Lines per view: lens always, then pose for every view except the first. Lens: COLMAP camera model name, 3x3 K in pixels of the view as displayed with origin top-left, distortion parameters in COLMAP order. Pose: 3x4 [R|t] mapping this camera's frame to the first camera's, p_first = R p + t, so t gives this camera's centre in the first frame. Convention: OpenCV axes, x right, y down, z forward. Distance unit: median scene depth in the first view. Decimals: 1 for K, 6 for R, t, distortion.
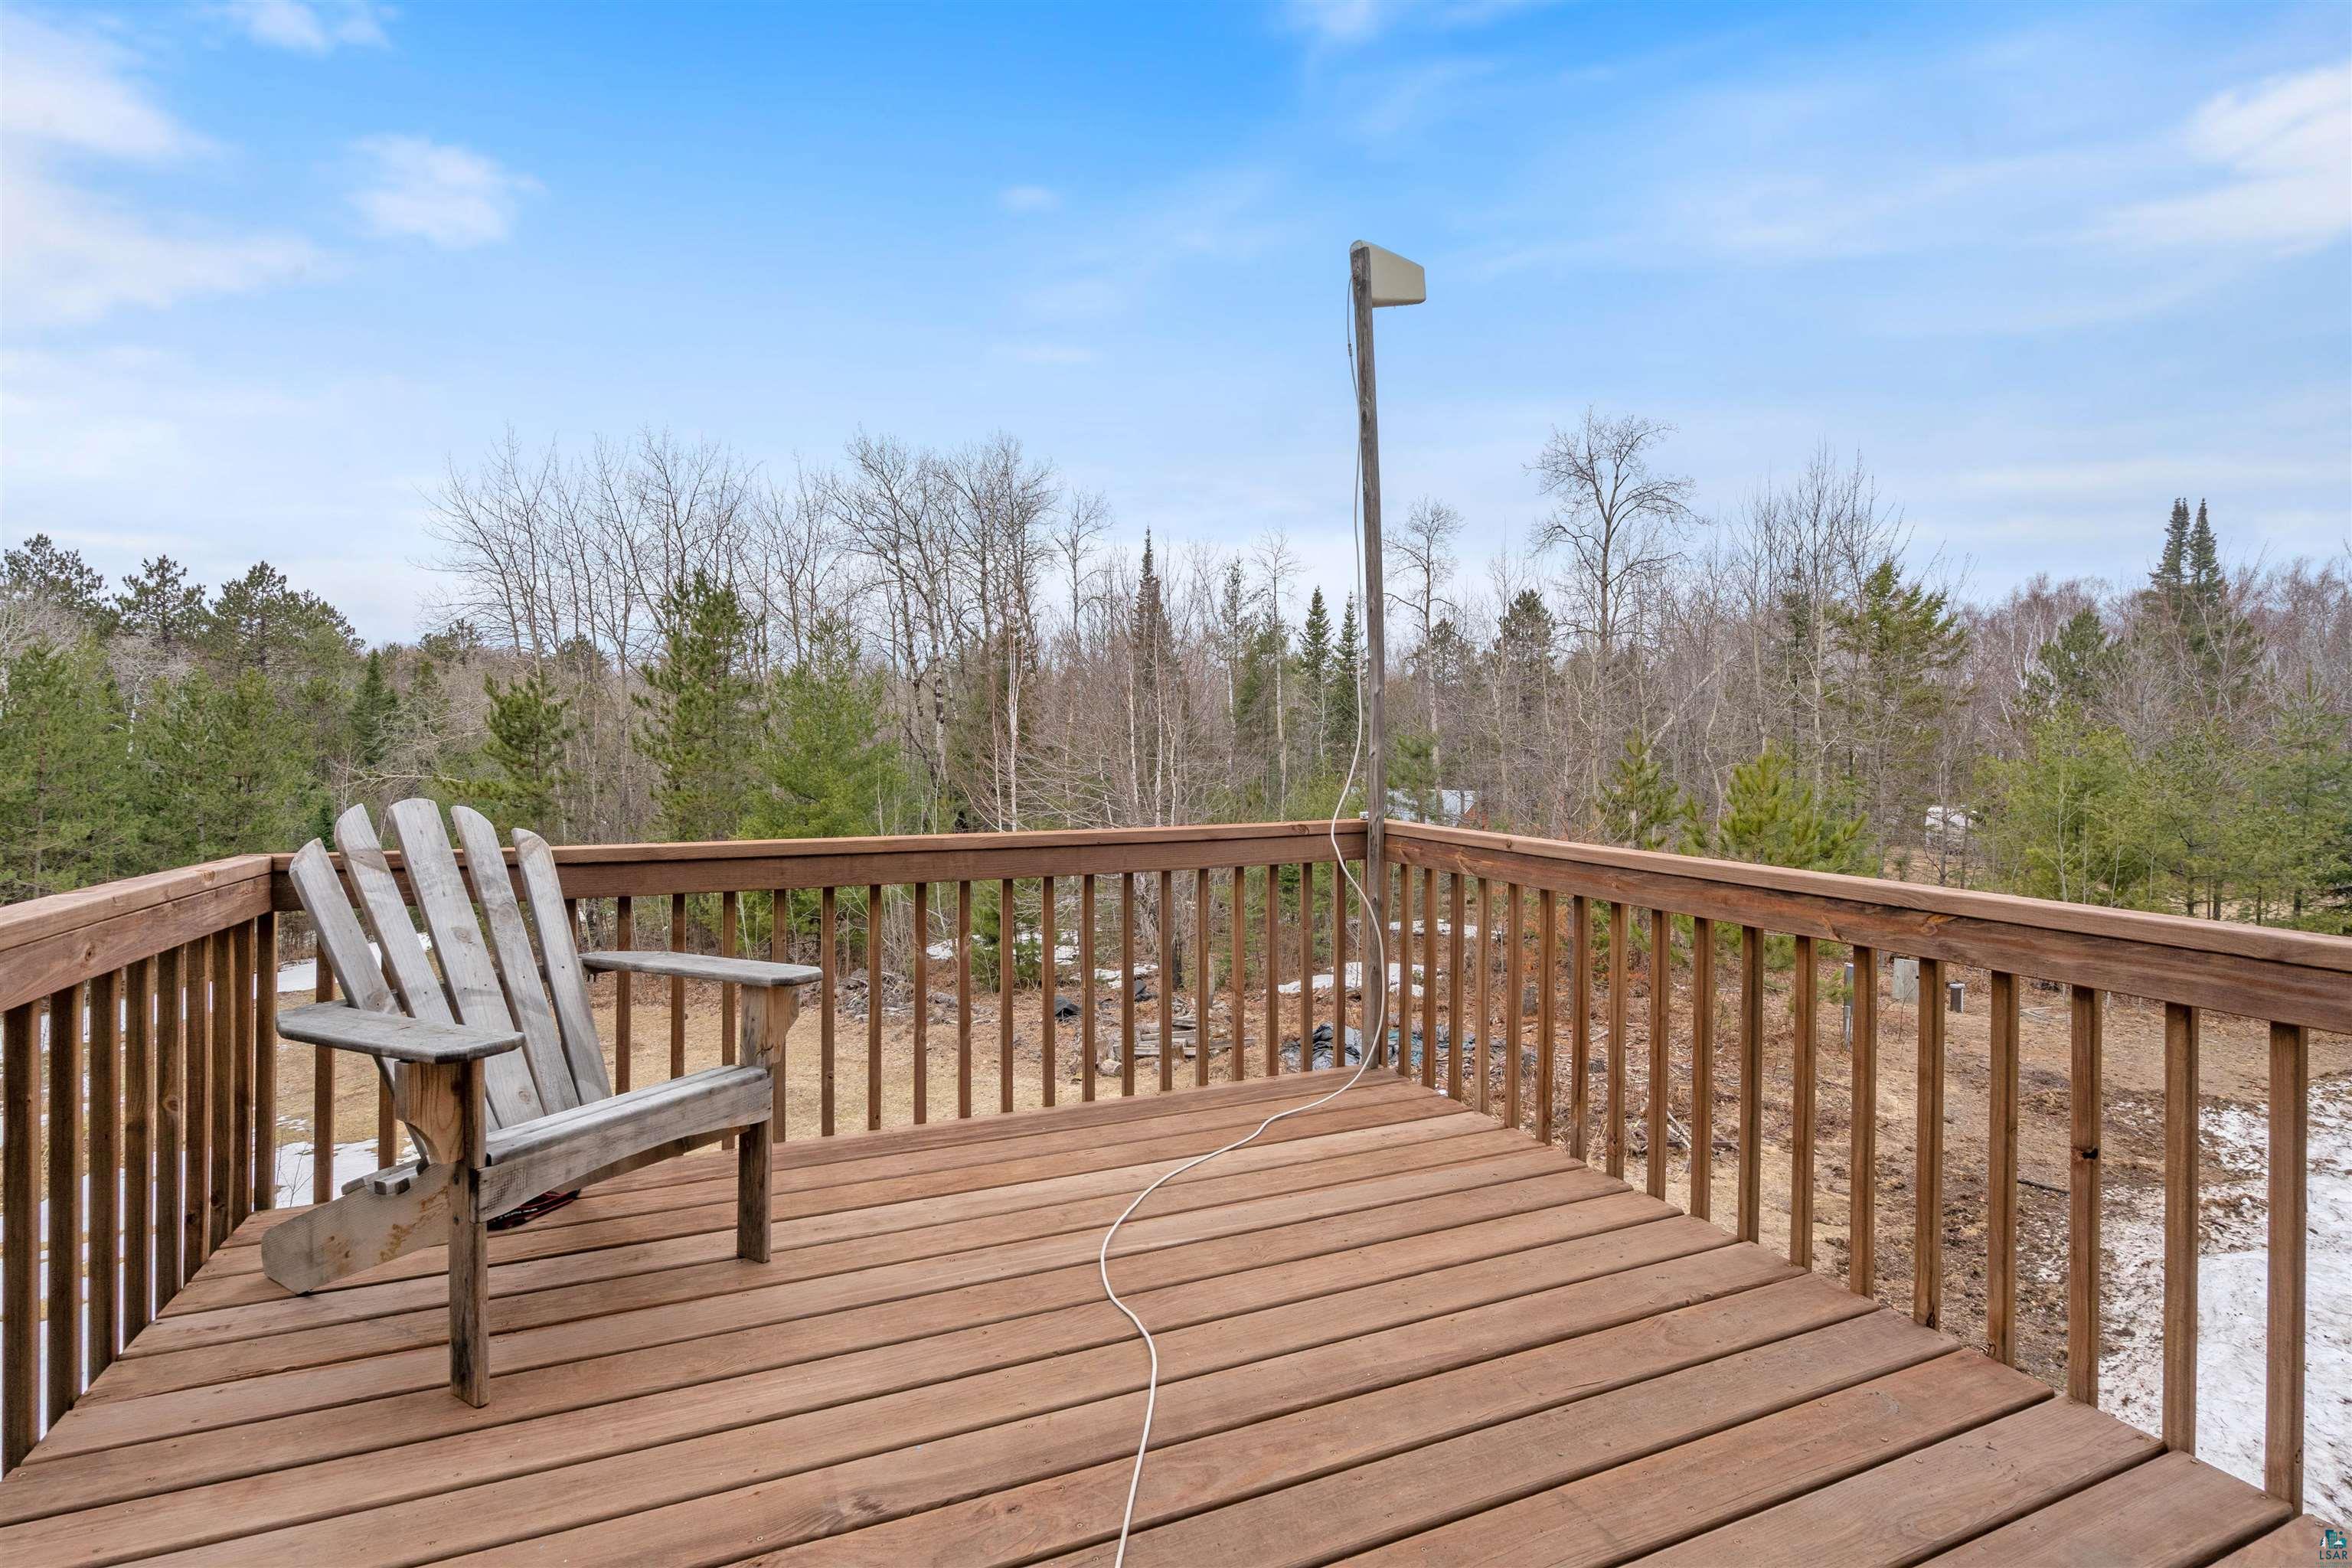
lens RADIAL K [[1082.4, 0, 1174.6], [0, 1082.4, 744.3], [0, 0, 1]] dist [-0.005422, -0.000034]
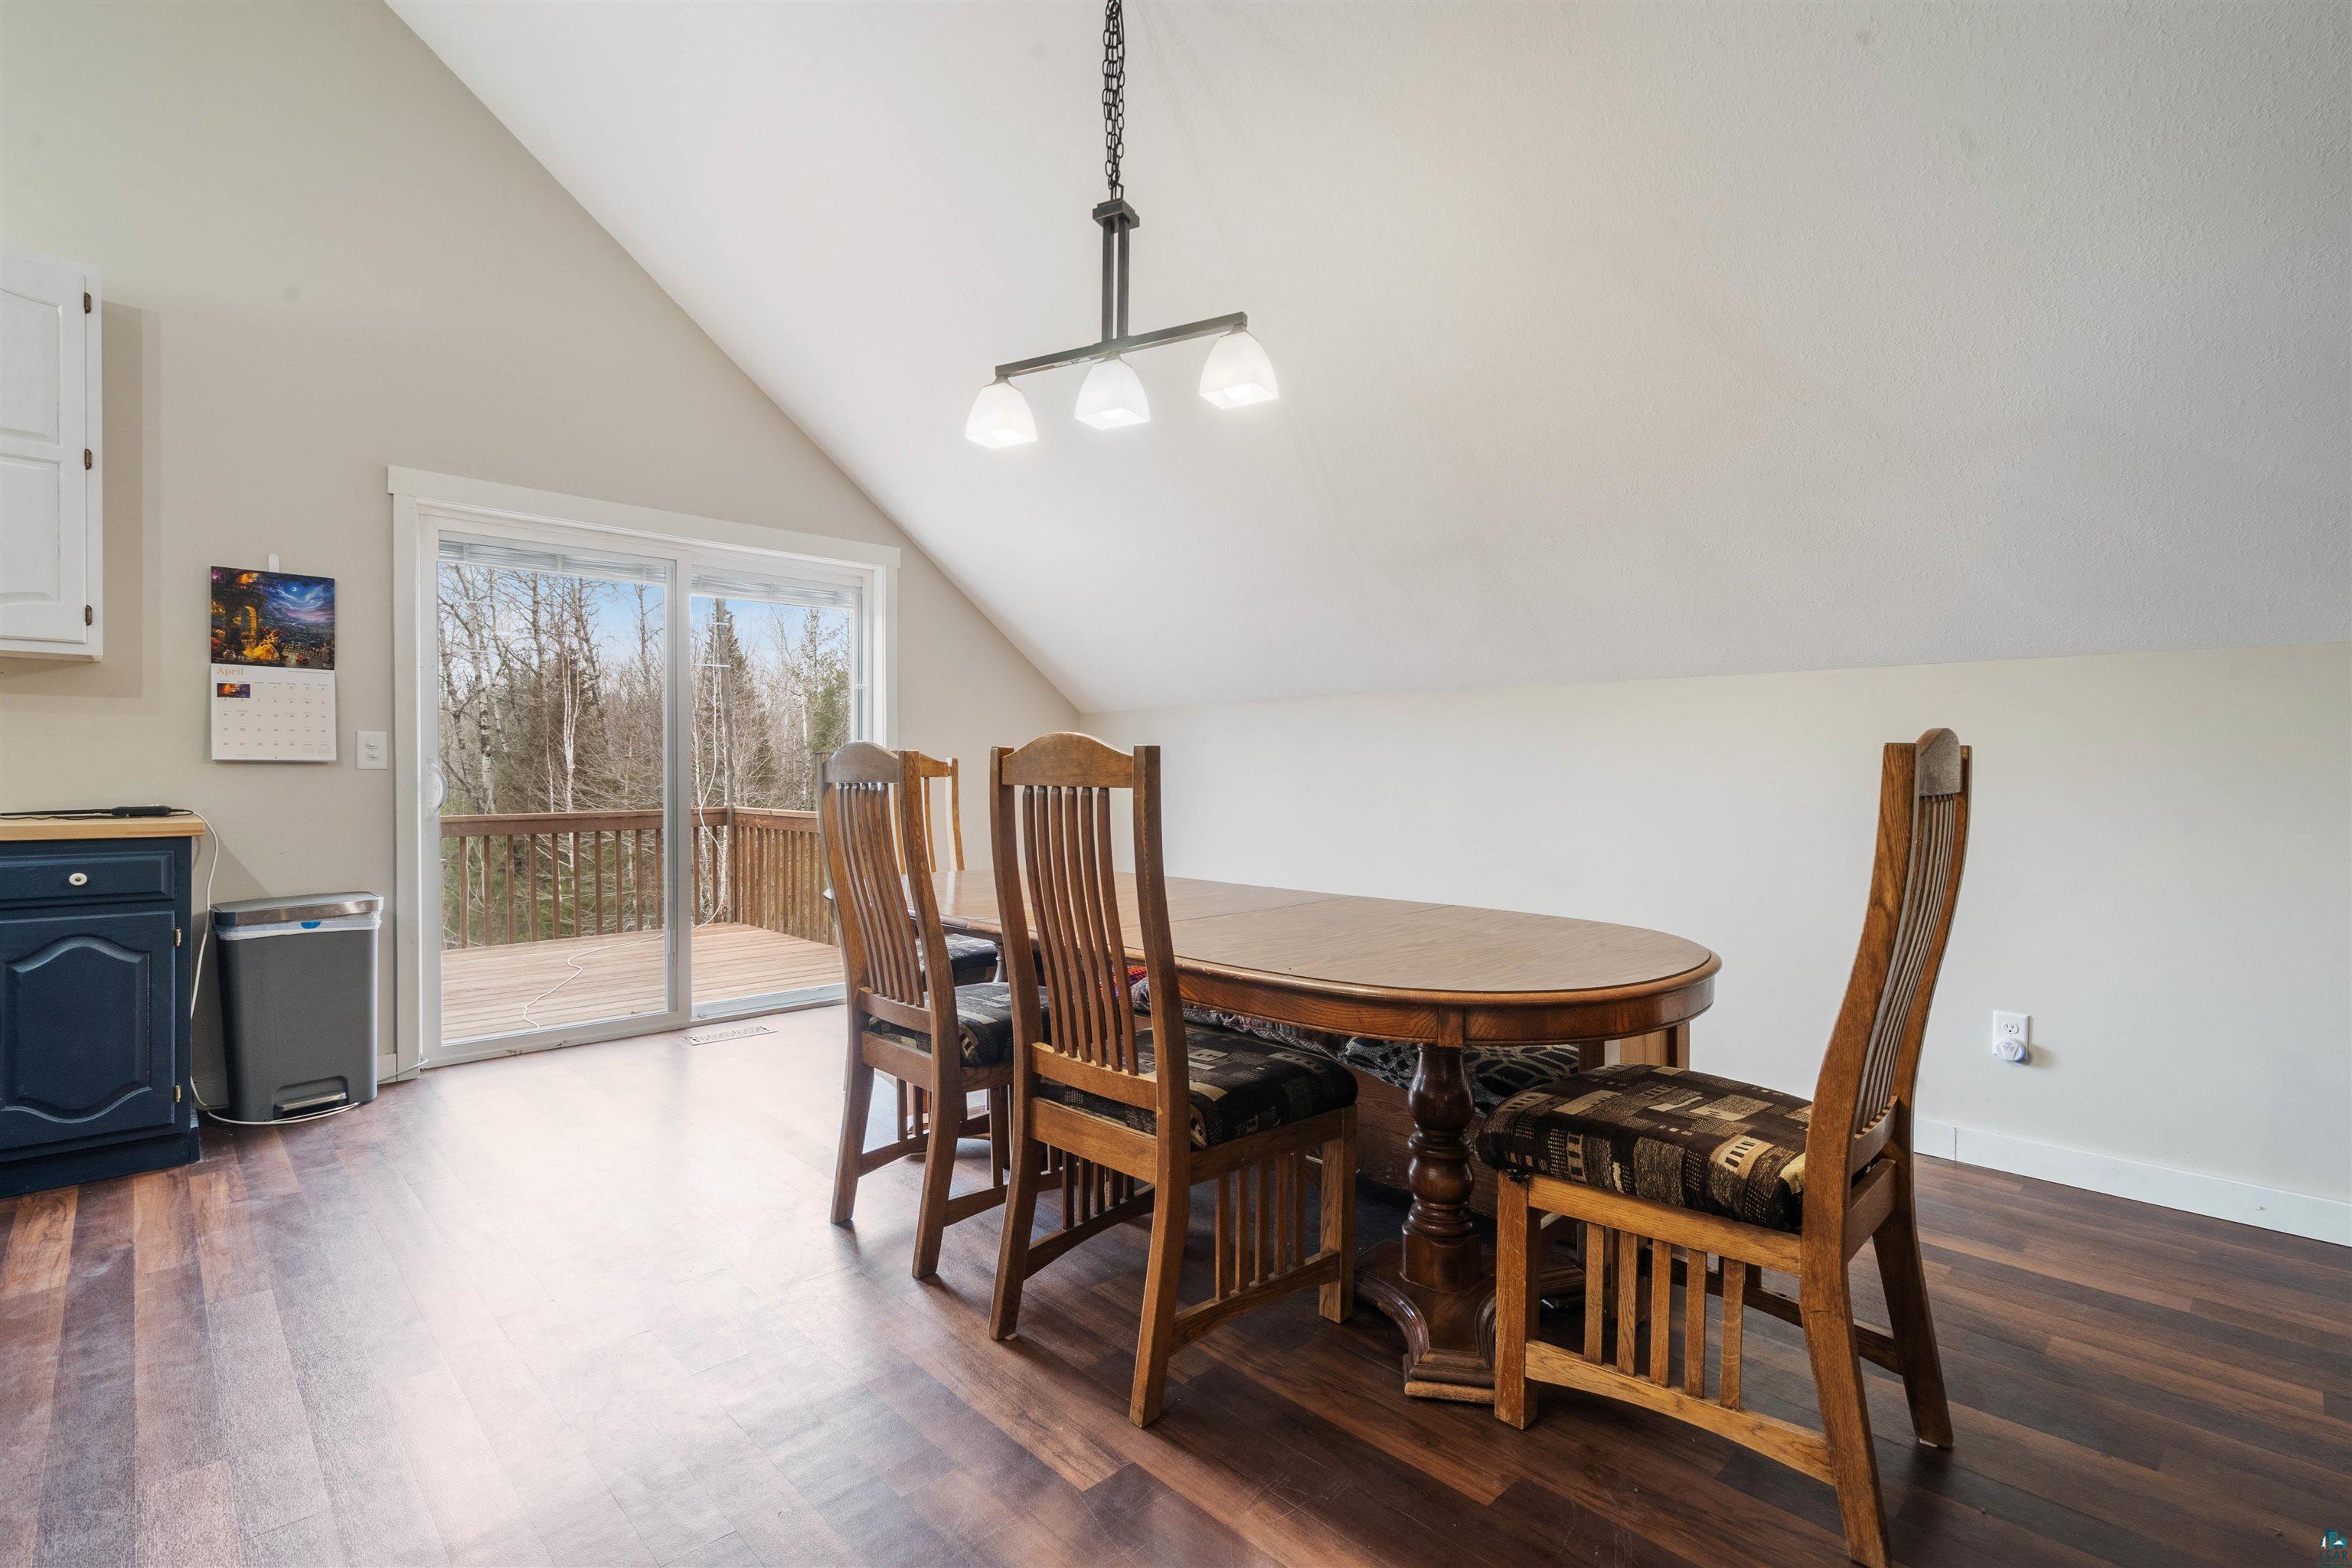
lens RADIAL K [[1082.4, 0, 1172.8], [0, 1082.4, 792.6], [0, 0, 1]] dist [-0.005422, -0.000034]
pose [[0.937840, -0.013187, 0.346816, 0.020192], [0.007784, 0.999826, 0.016969, 0.000825], [-0.346979, -0.013214, 0.937780, -0.100495]]
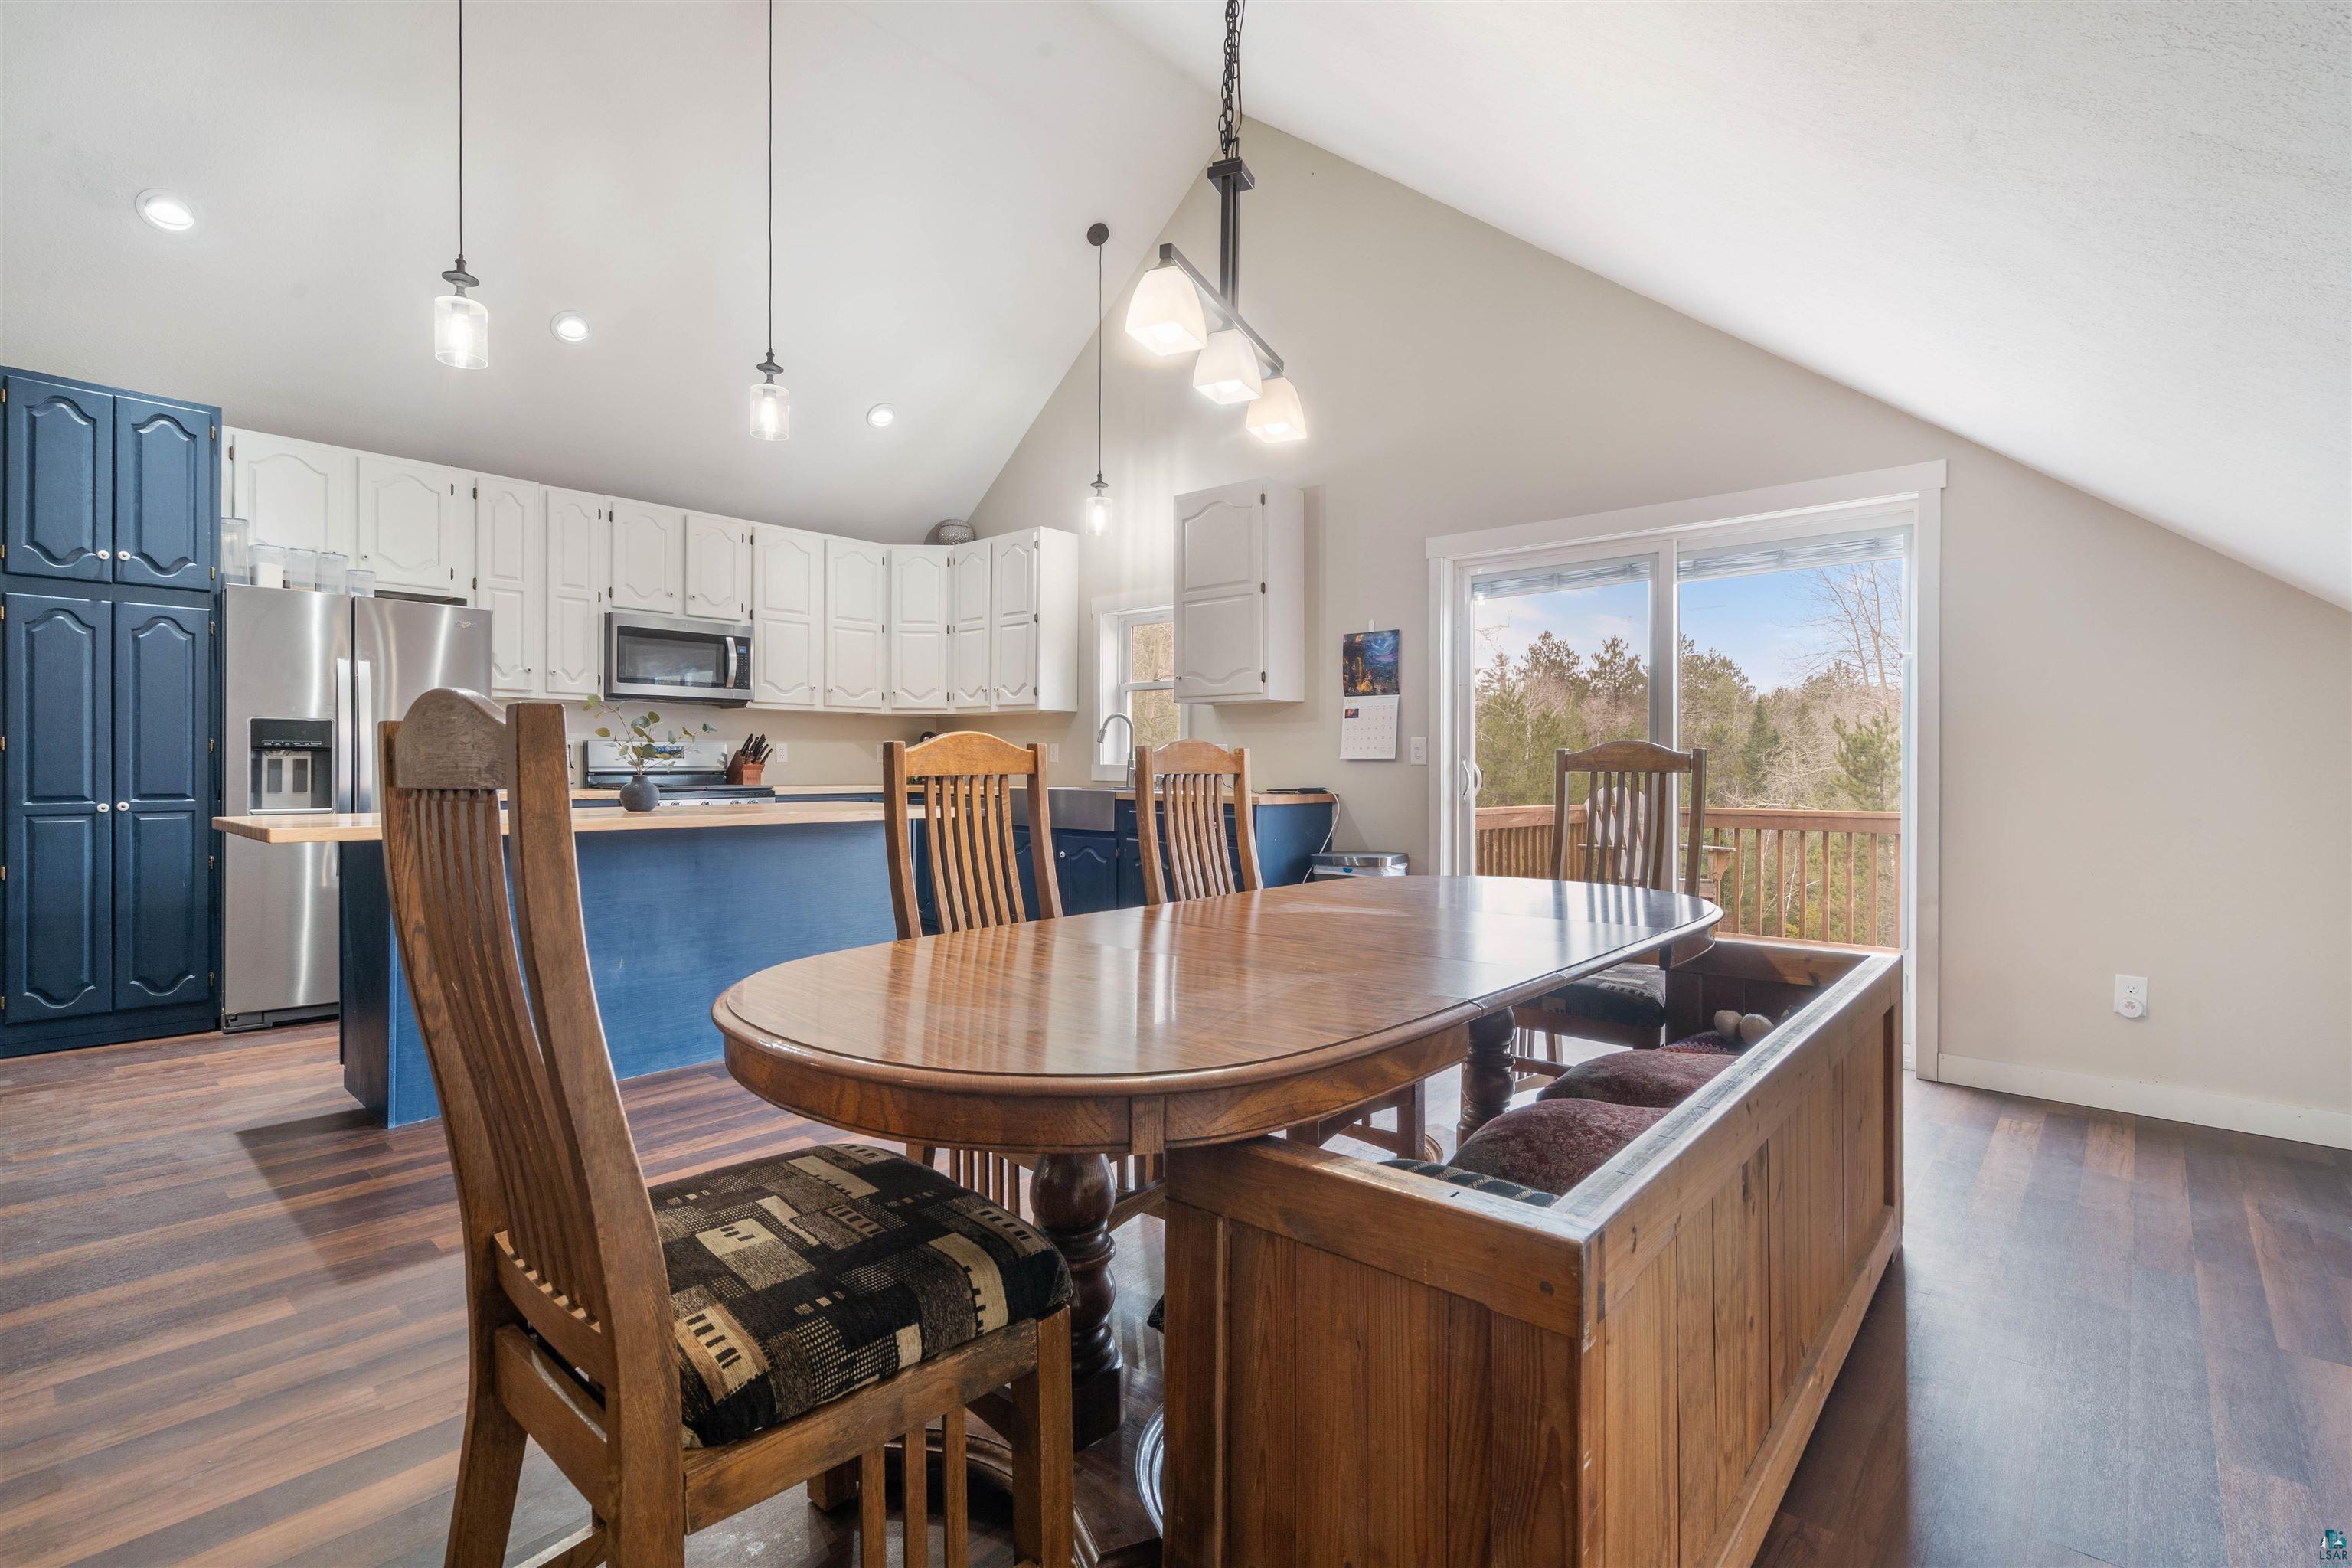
lens RADIAL K [[1082.4, 0, 1174.0], [0, 1082.4, 776.8], [0, 0, 1]] dist [-0.005422, -0.000034]
pose [[0.414149, 0.001156, -0.910208, 0.078771], [-0.002774, 0.999996, 0.000008, 0.001258], [0.910205, 0.002522, 0.414151, -0.073727]]
